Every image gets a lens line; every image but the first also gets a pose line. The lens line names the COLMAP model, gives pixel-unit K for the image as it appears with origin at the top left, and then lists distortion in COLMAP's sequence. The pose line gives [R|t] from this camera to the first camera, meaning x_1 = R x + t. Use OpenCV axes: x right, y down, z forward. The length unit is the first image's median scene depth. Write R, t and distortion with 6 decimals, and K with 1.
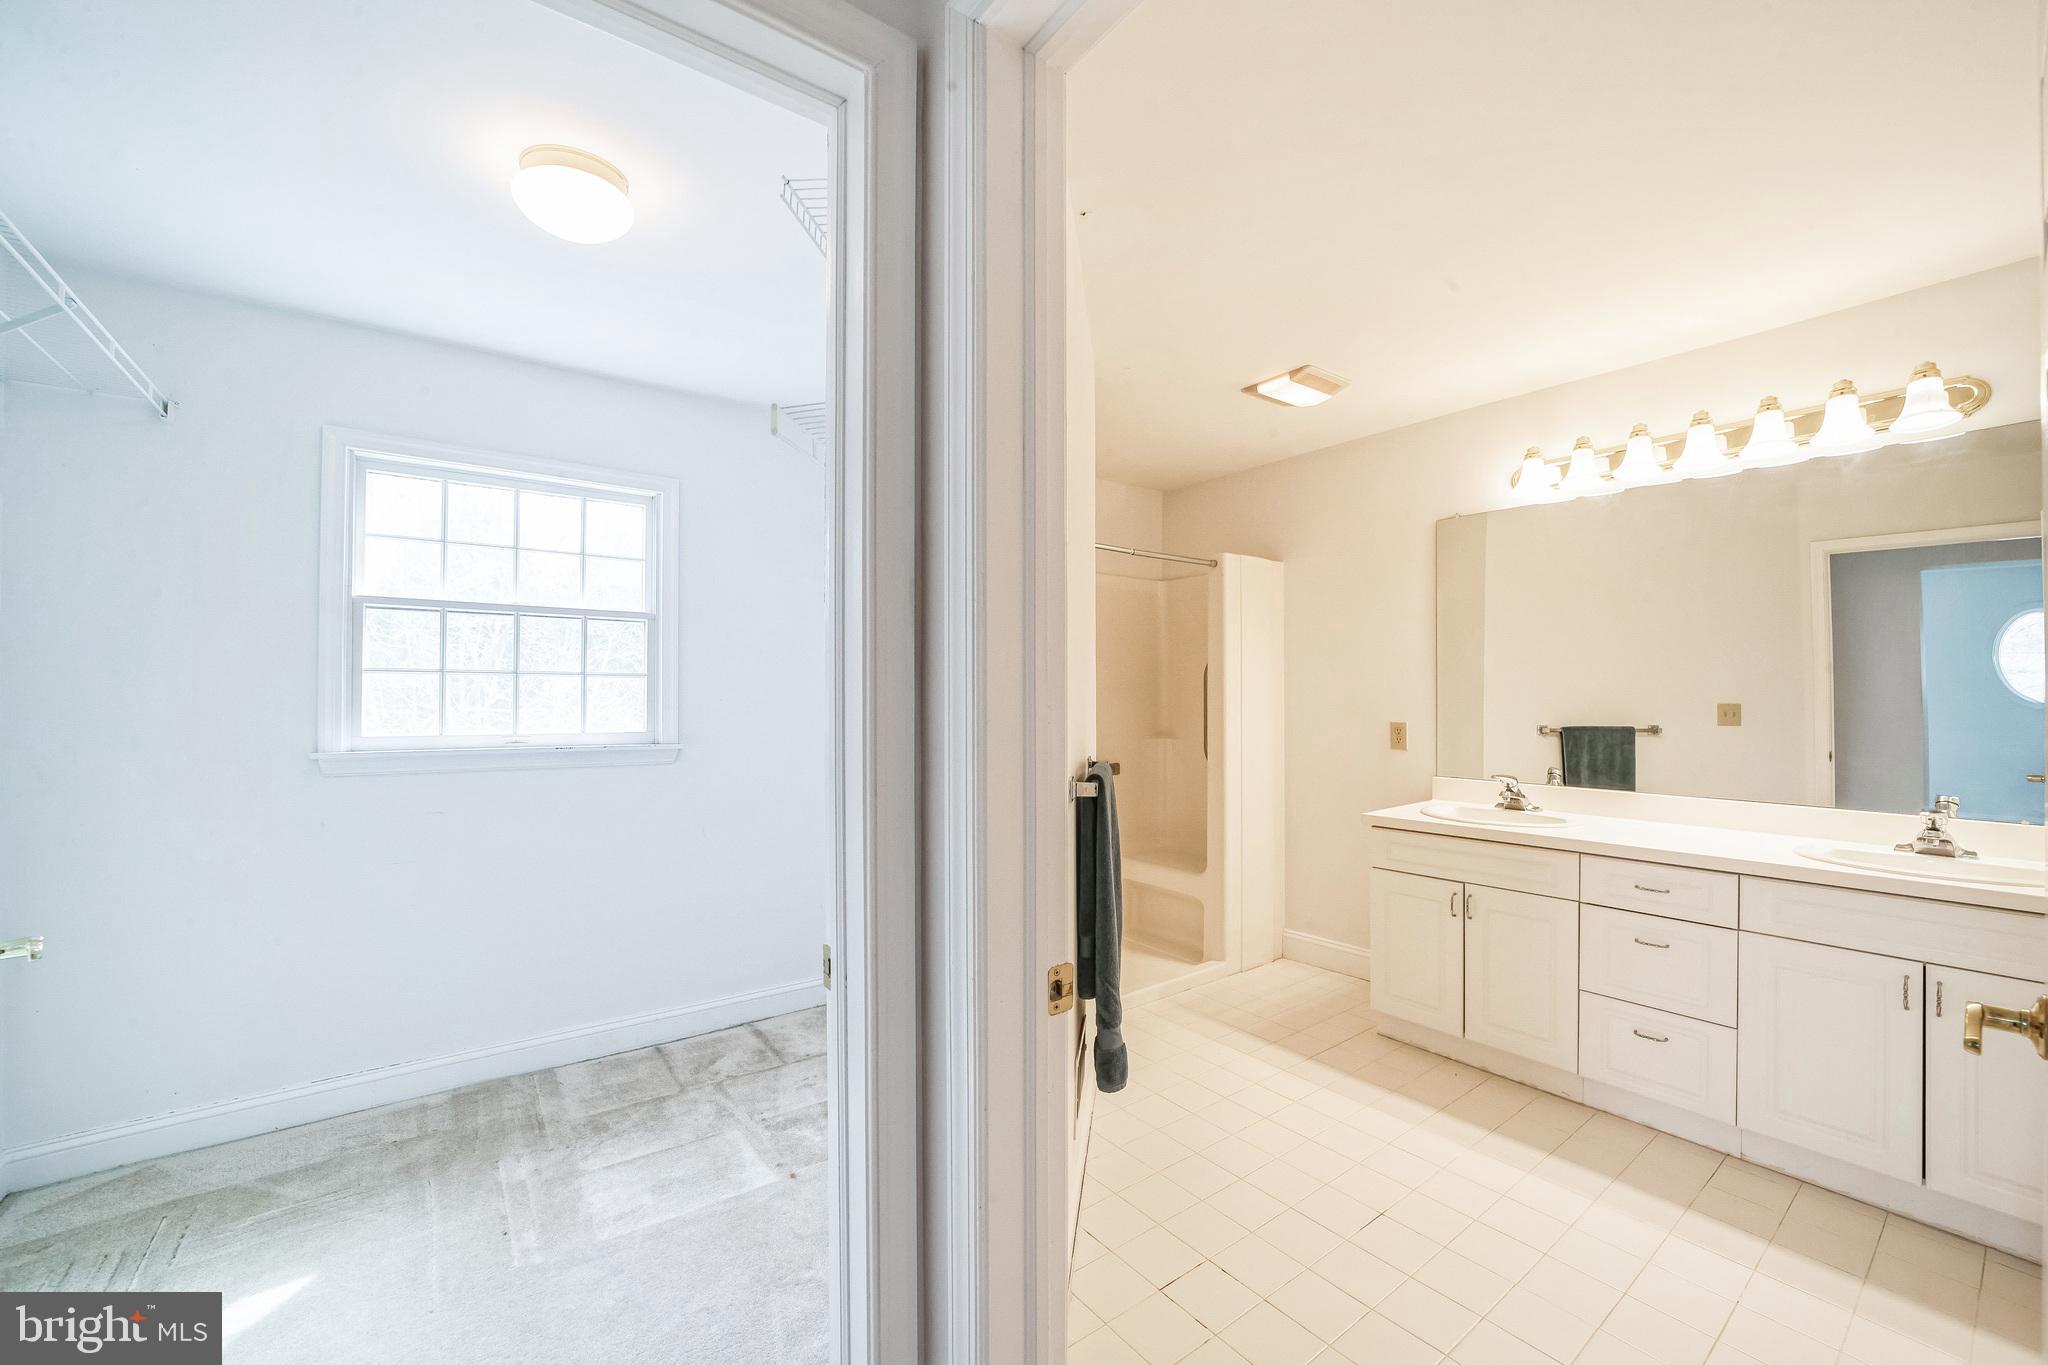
lens RADIAL K [[838.8, 0, 1011.5], [0, 838.8, 686.0], [0, 0, 1]] dist [-0.026684, 0.005107]
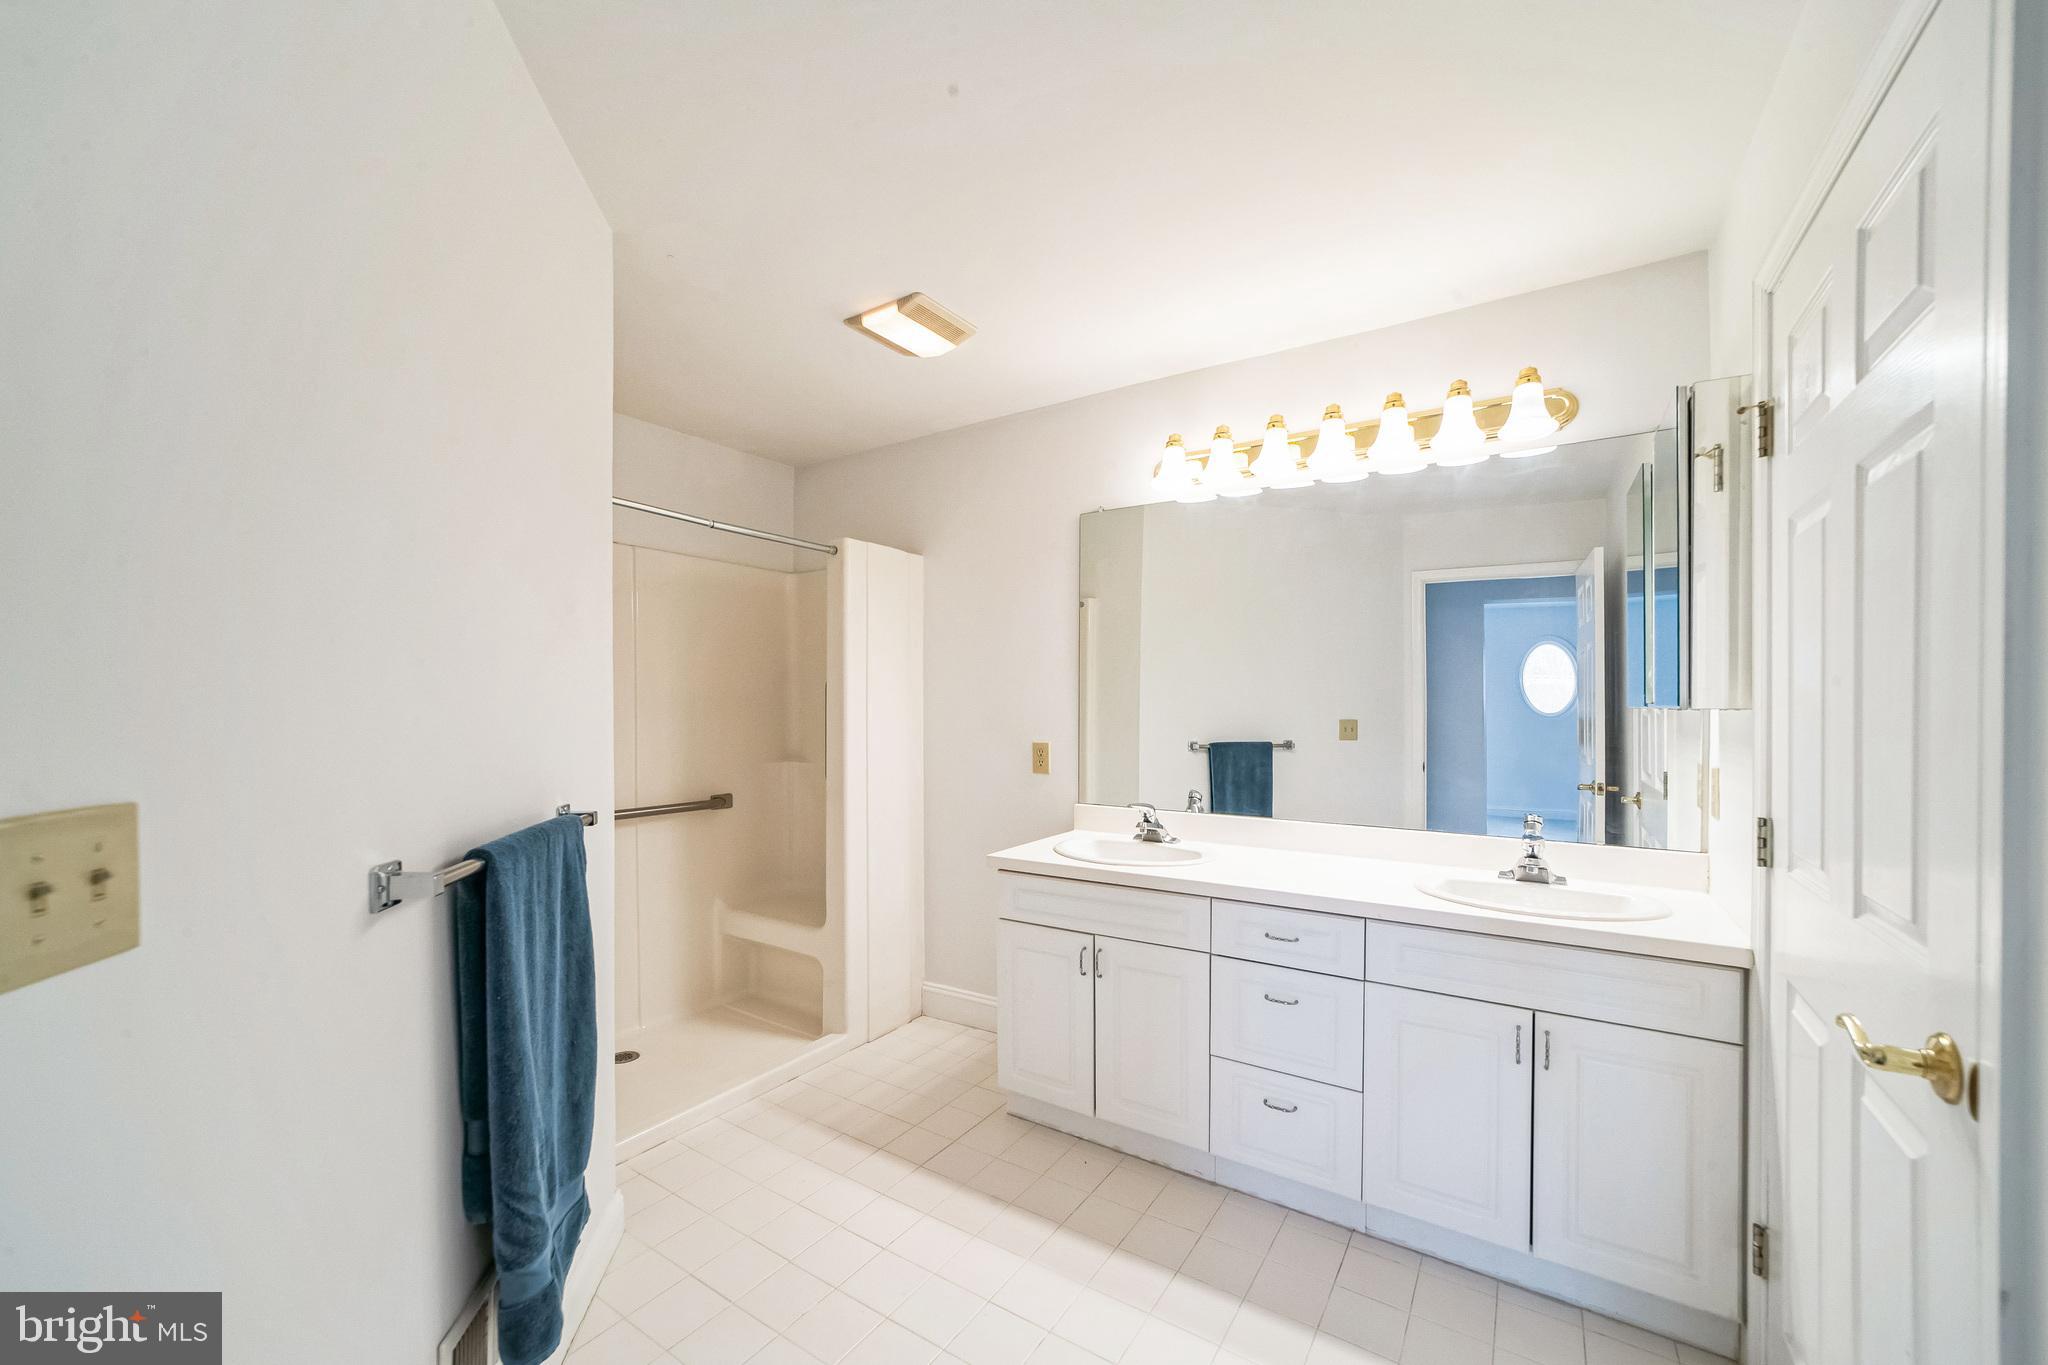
lens RADIAL K [[838.8, 0, 1019.2], [0, 838.8, 698.0], [0, 0, 1]] dist [-0.026684, 0.005107]
pose [[0.940469, 0.007796, 0.339790, 0.176314], [-0.007789, 0.999969, -0.001383, -0.002435], [-0.339790, -0.001346, 0.940500, 0.220168]]
